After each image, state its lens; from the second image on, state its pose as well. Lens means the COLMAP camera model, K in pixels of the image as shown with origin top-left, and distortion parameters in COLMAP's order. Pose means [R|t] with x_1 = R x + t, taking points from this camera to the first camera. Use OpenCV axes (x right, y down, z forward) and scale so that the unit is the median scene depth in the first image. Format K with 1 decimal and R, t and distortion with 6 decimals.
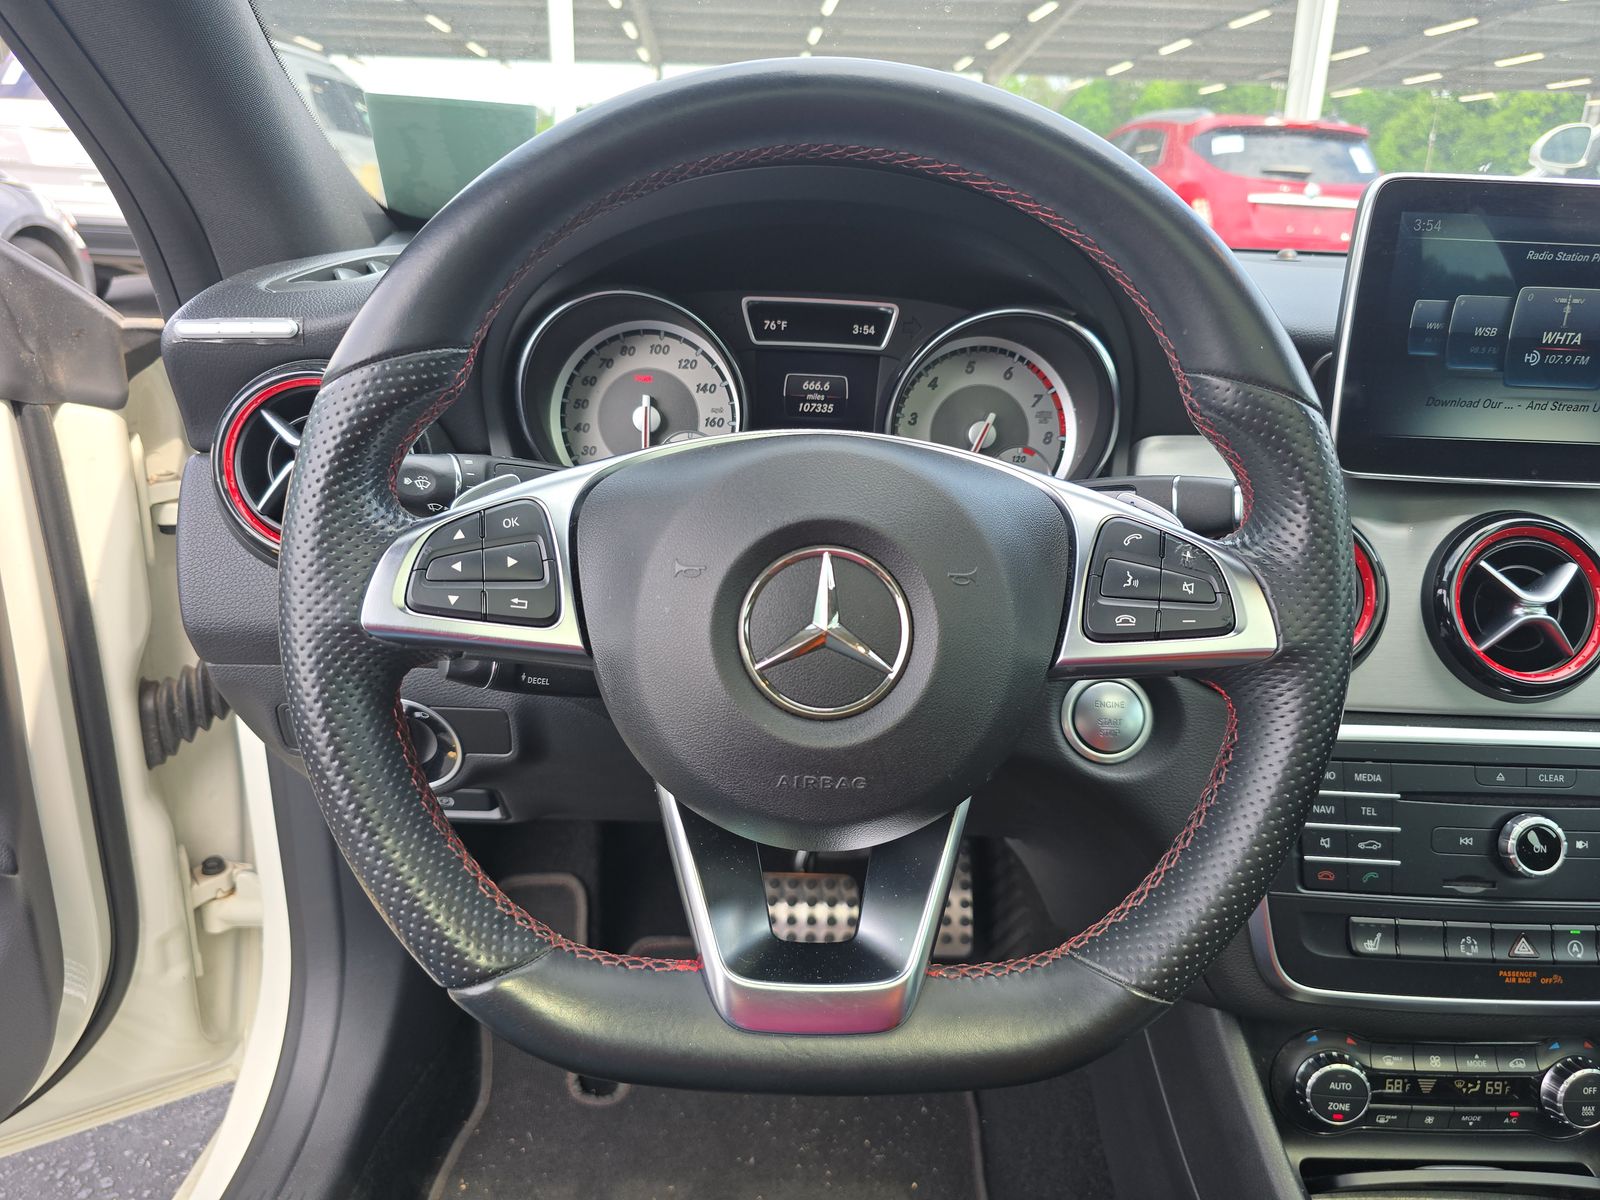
lens RADIAL K [[1064.1, 0, 800.0], [0, 1064.1, 600.0], [0, 0, 1]] dist [0.036246, -0.034701]
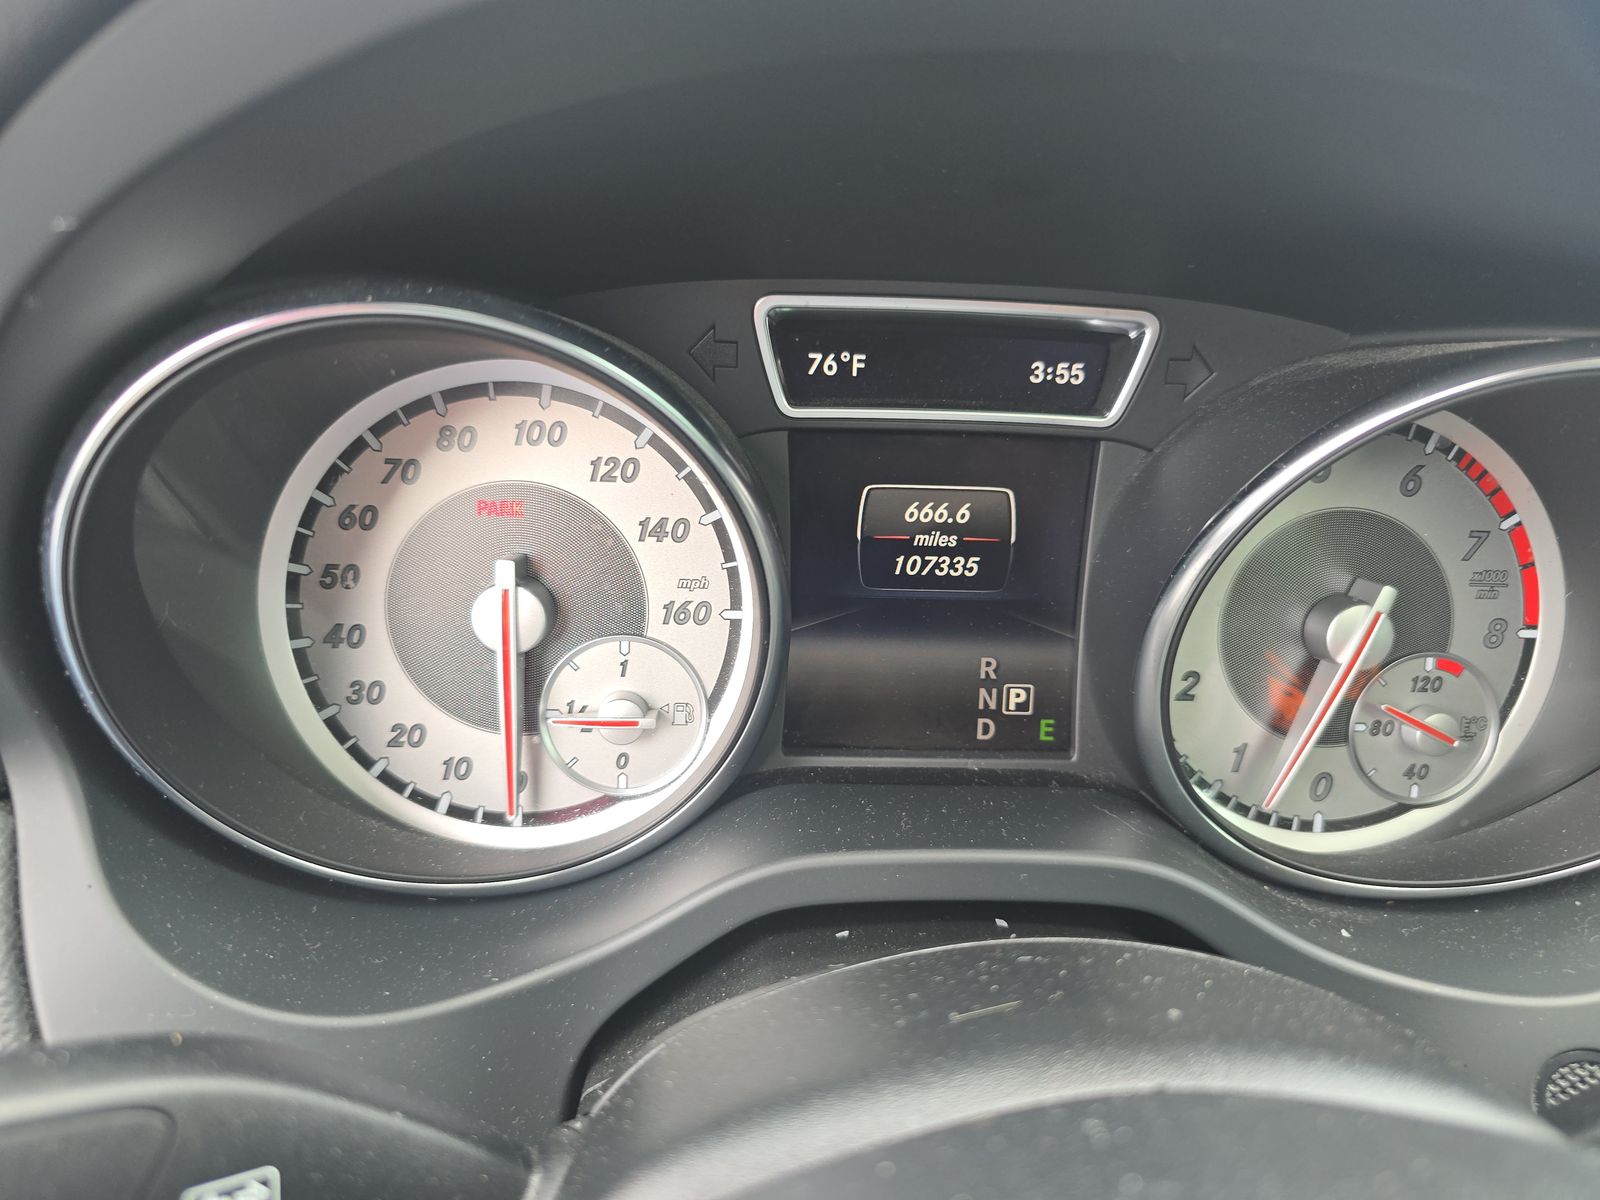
lens RADIAL K [[1047.9, 0, 800.0], [0, 1047.9, 600.0], [0, 0, 1]] dist [0.034288, -0.101628]
pose [[0.999203, -0.017528, 0.035870, -0.052047], [0.016202, 0.999186, 0.036931, -0.185099], [-0.036488, -0.036320, 0.998674, 0.609002]]
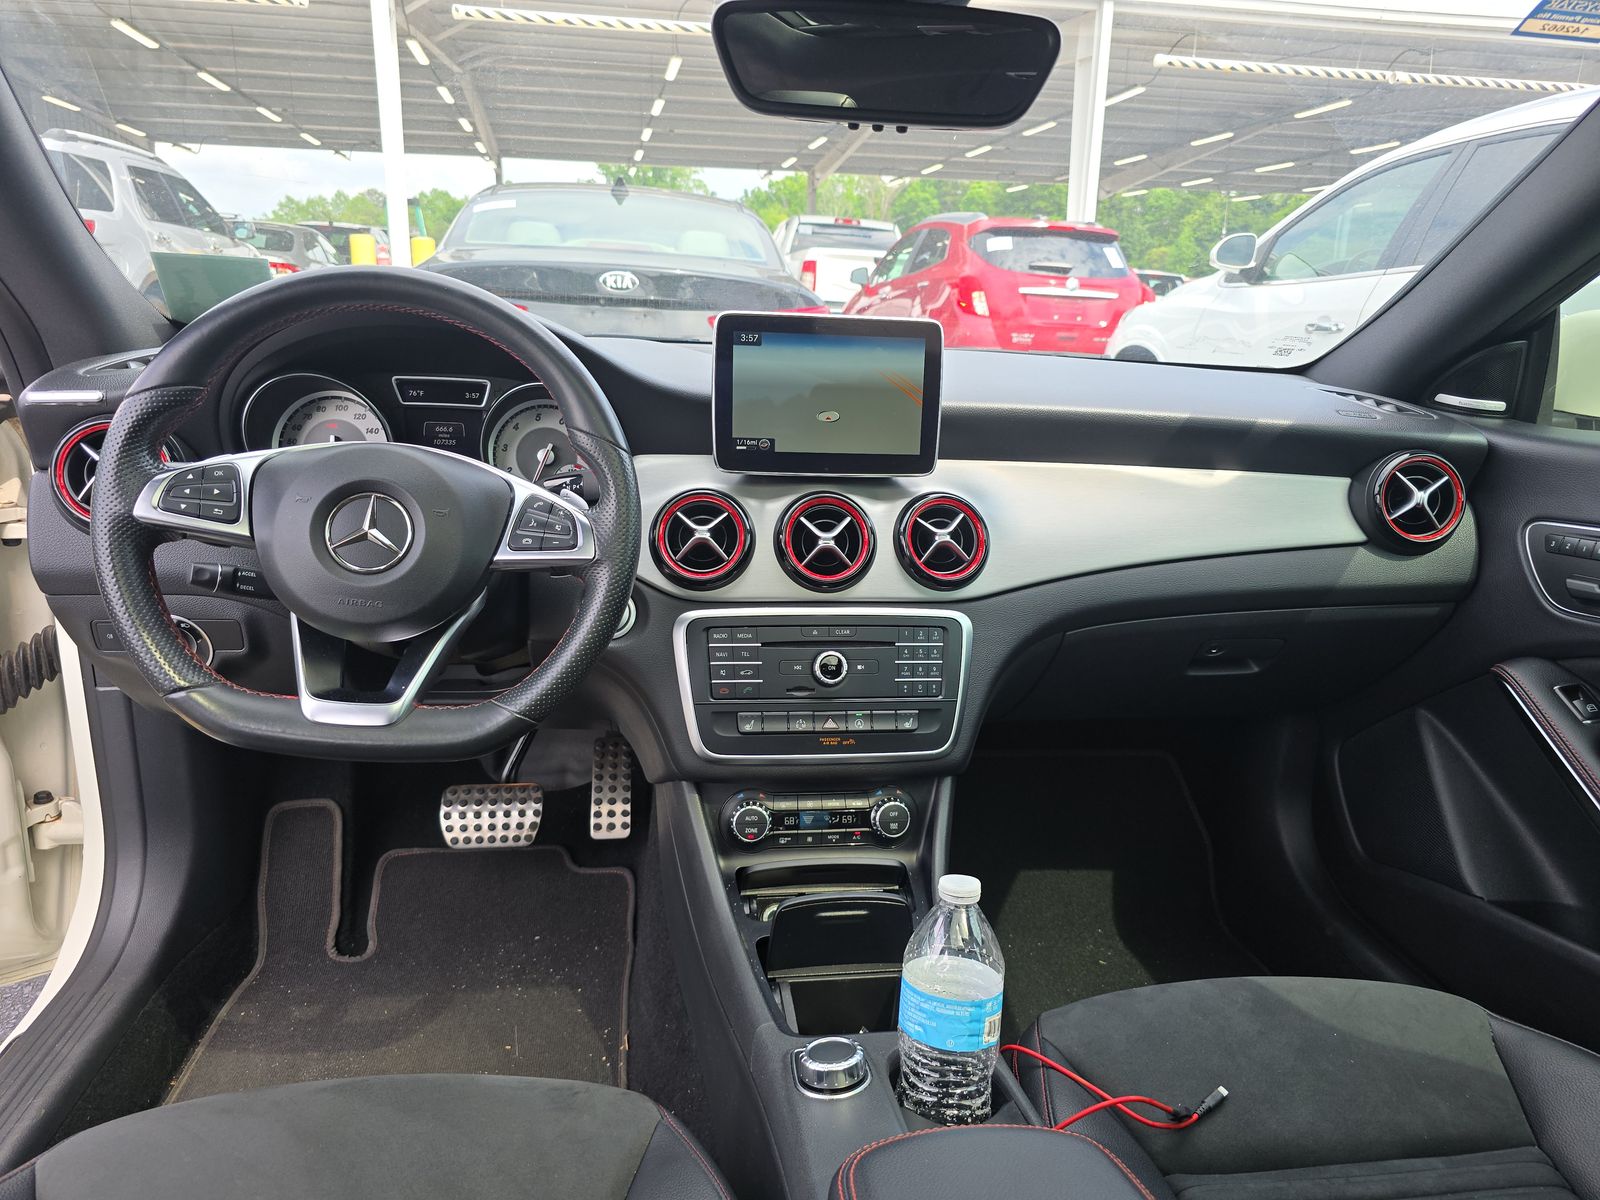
lens RADIAL K [[1079.7, 0, 814.4], [0, 1079.7, 612.4], [0, 0, 1]] dist [0.042162, -0.036918]
pose [[0.991318, -0.036329, 0.126366, 0.363001], [0.044222, 0.997205, -0.060224, 0.210158], [-0.123825, 0.065289, 0.990154, -0.722138]]
